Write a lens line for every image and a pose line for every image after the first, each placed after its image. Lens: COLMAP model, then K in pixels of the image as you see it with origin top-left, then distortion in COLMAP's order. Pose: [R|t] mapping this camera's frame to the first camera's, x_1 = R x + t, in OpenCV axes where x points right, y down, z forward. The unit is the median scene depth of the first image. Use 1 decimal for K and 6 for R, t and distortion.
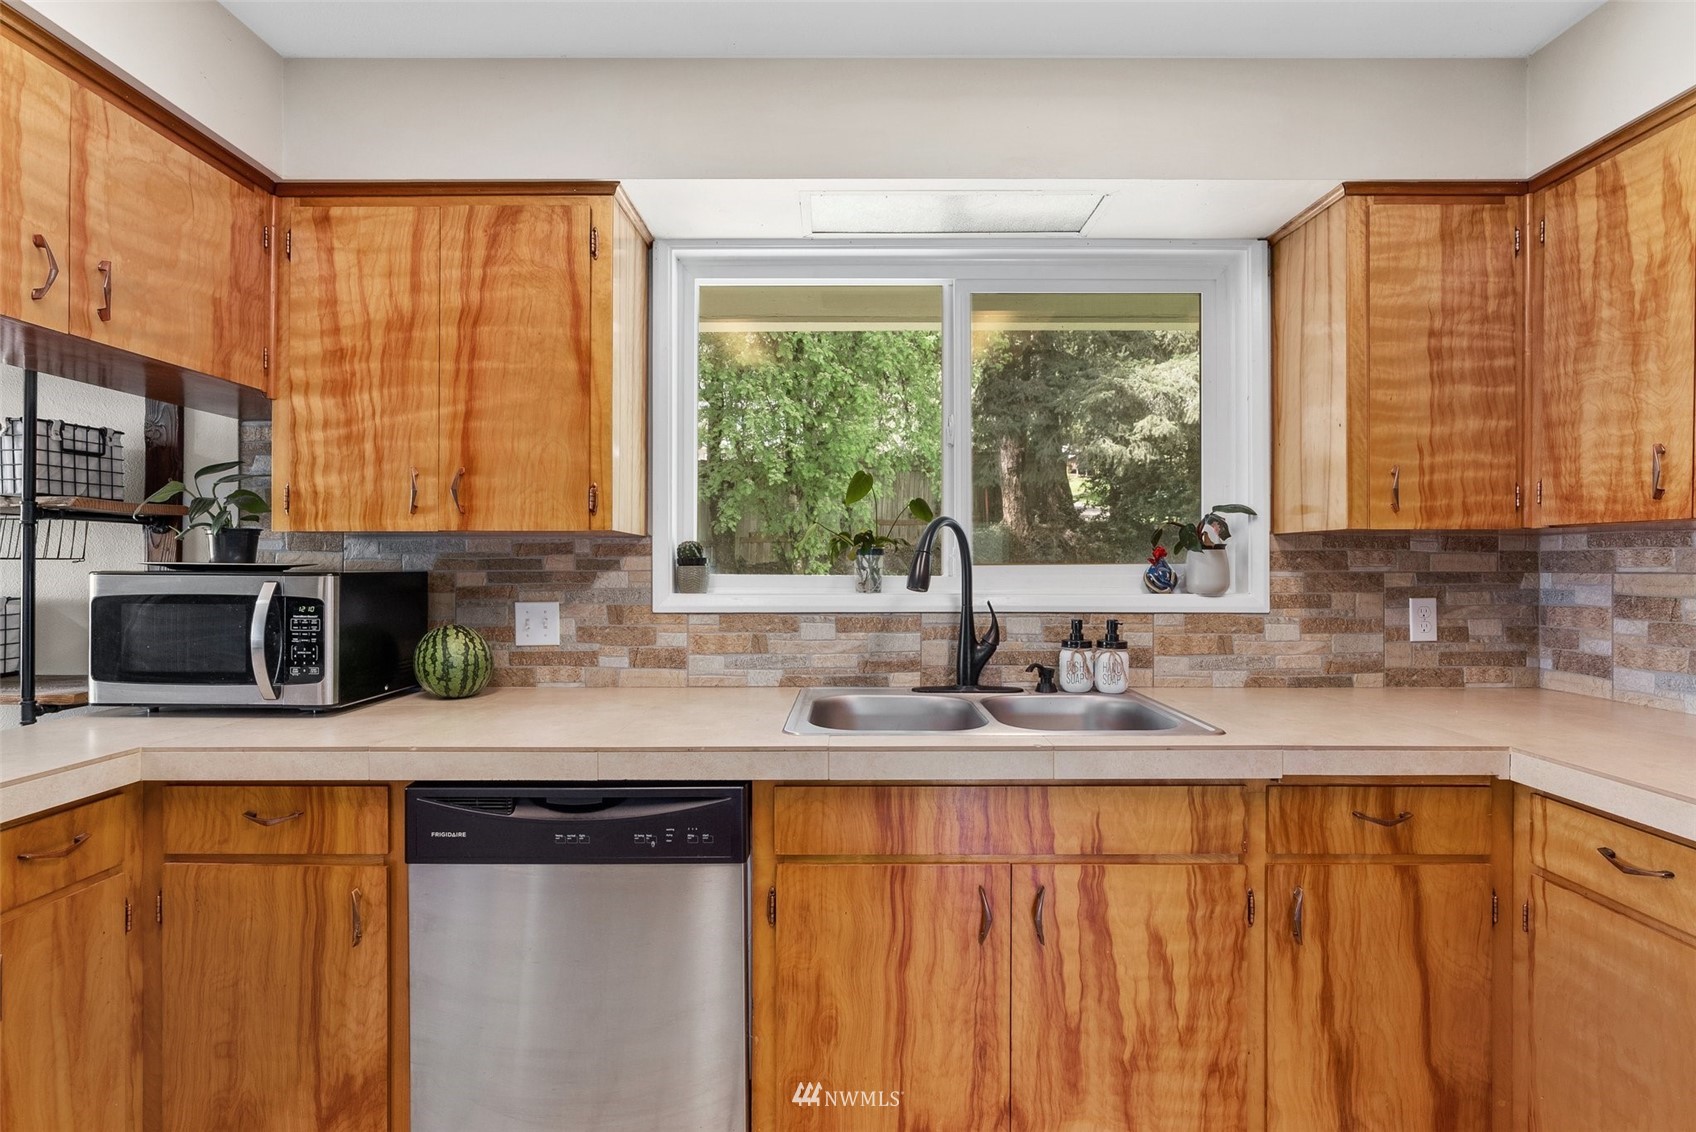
lens RADIAL K [[772.5, 0, 847.5], [0, 772.5, 562.6], [0, 0, 1]] dist [-0.008532, 0.000426]
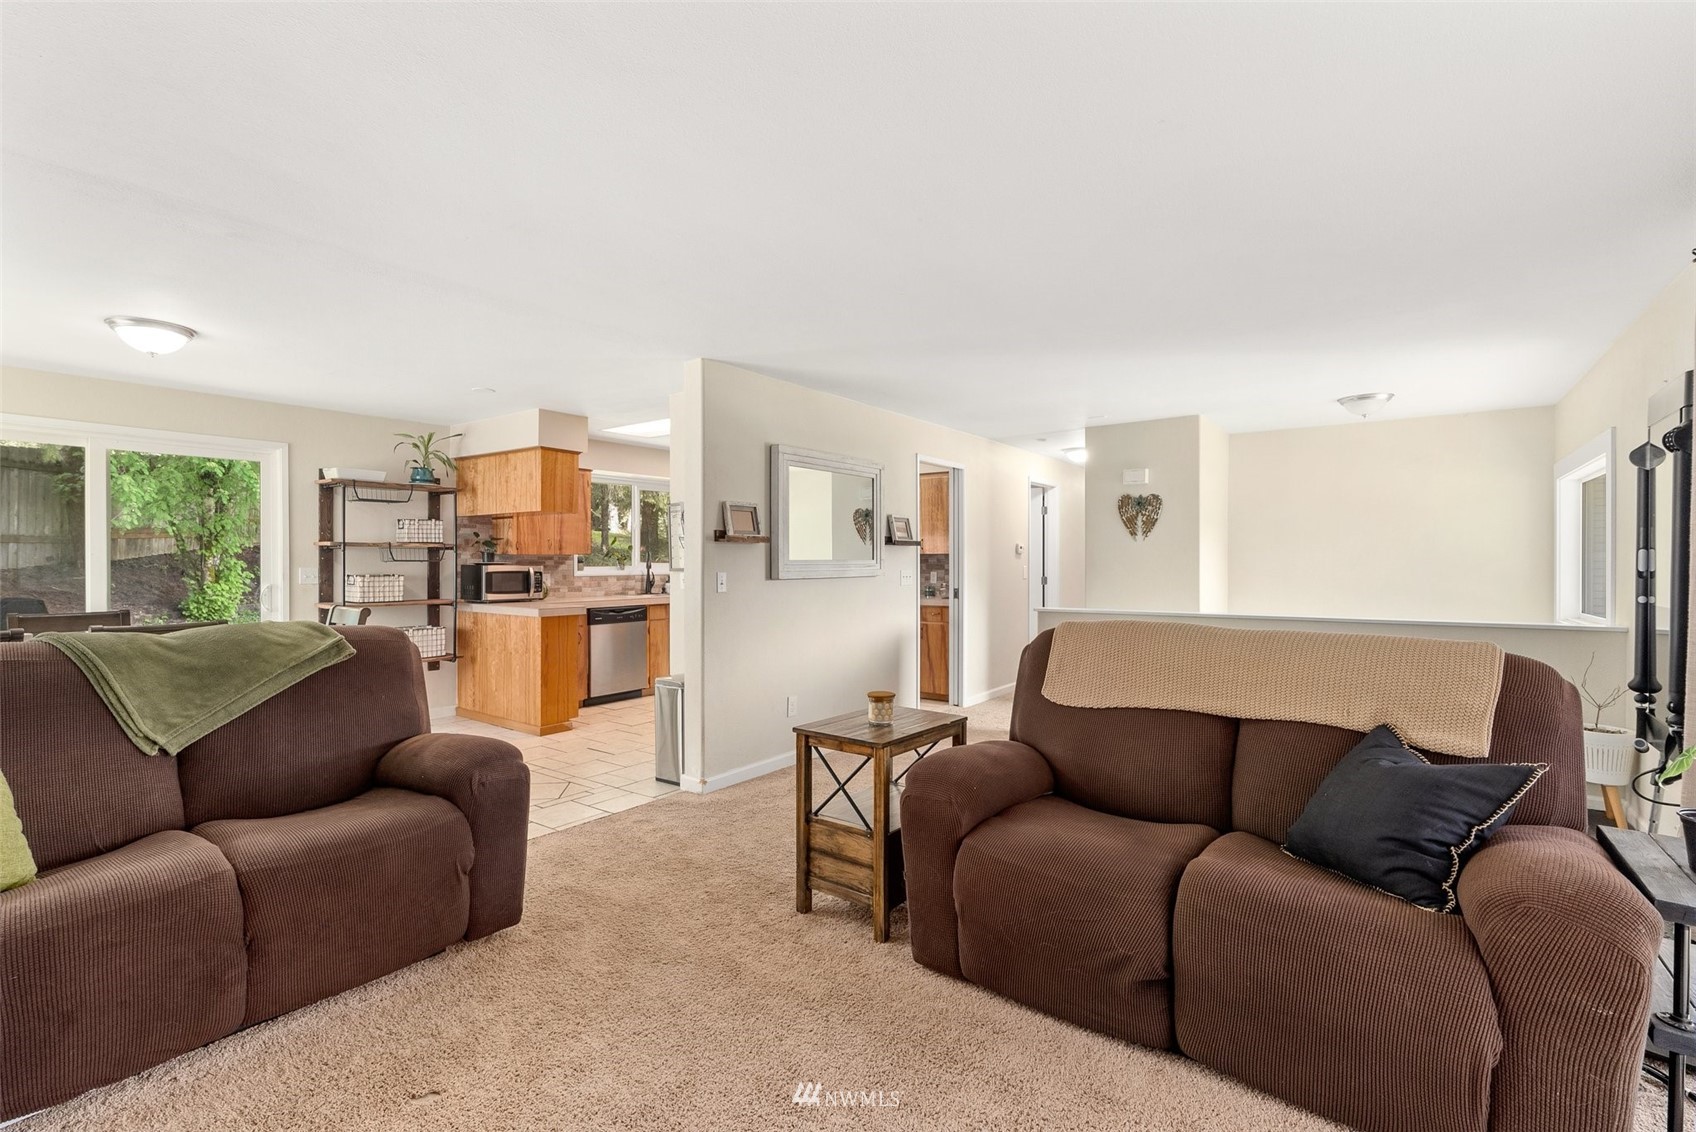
lens RADIAL K [[772.5, 0, 850.8], [0, 772.5, 567.4], [0, 0, 1]] dist [-0.008532, 0.000426]
pose [[0.578630, -0.006594, 0.815563, -2.630758], [0.003439, 0.999978, 0.005645, 0.008168], [-0.815583, -0.000461, 0.578640, -2.290316]]
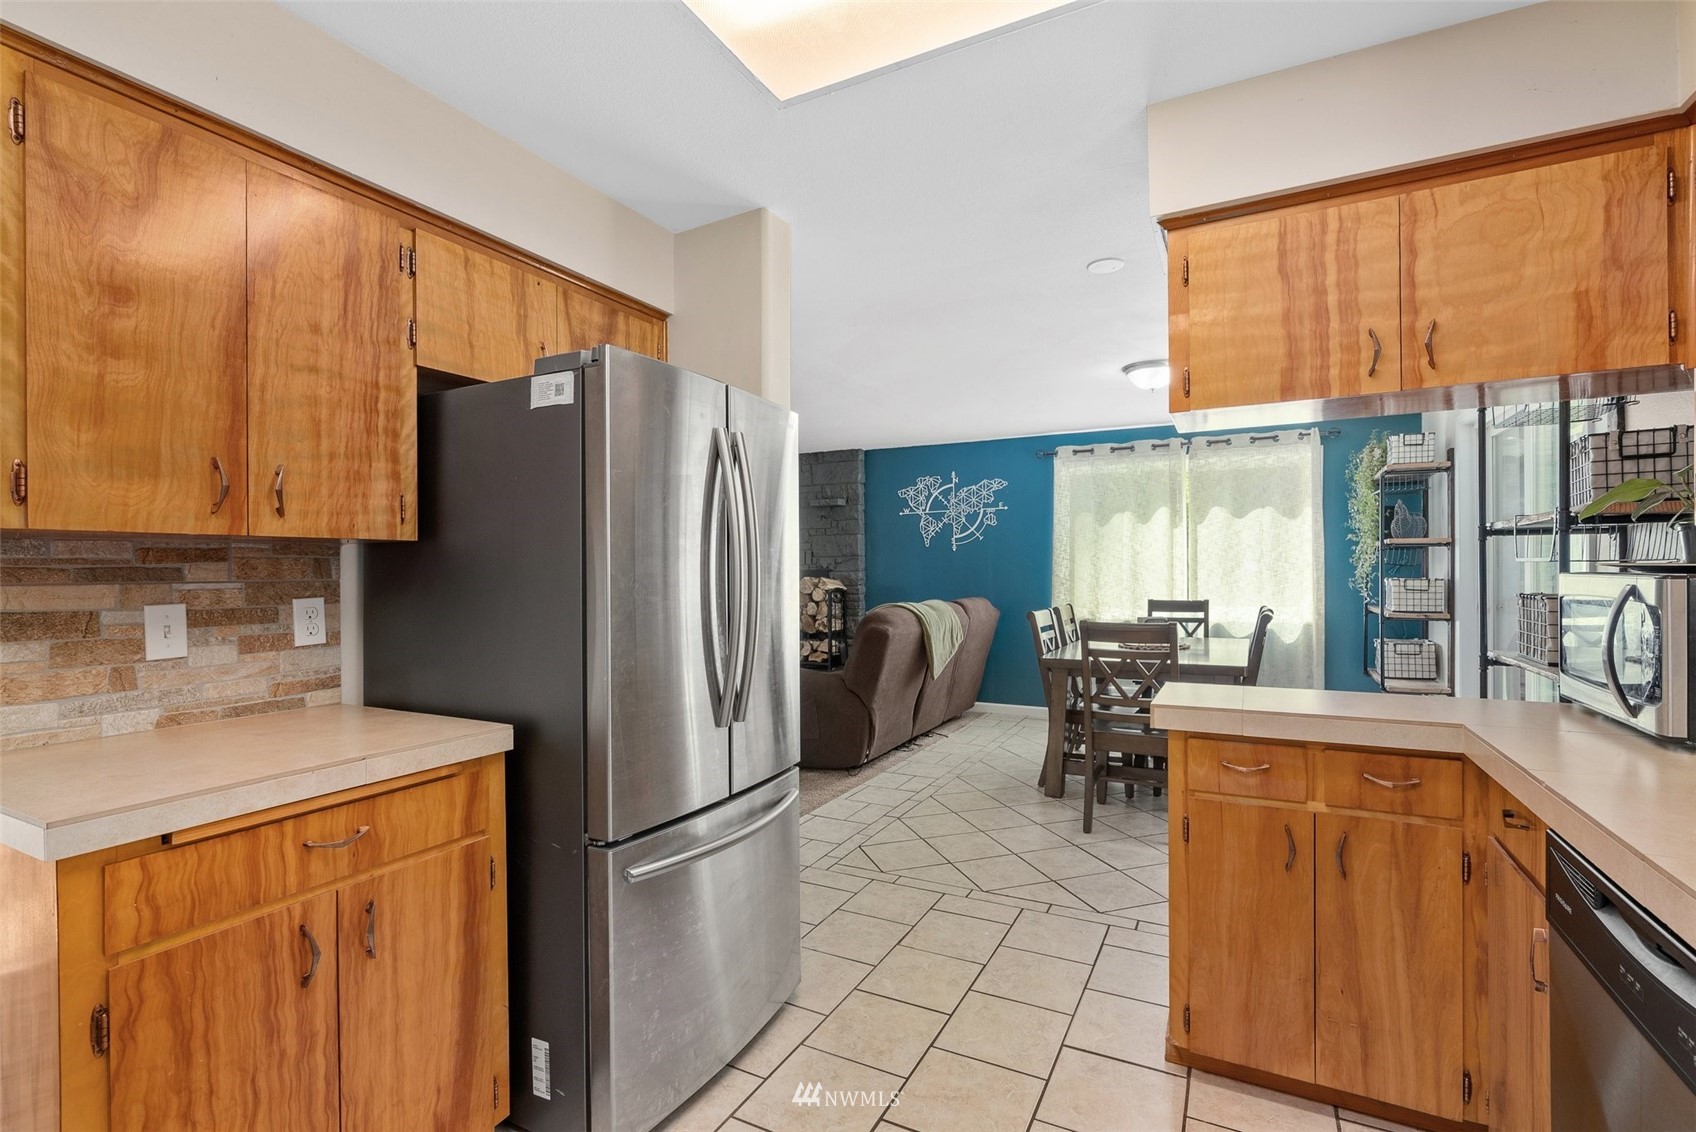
lens RADIAL K [[772.5, 0, 852.2], [0, 772.5, 567.9], [0, 0, 1]] dist [-0.008532, 0.000426]
pose [[-0.468439, -0.001365, -0.883495, 0.411965], [0.010430, 0.999921, -0.007076, 0.002118], [0.883434, -0.012530, -0.468388, 0.558468]]
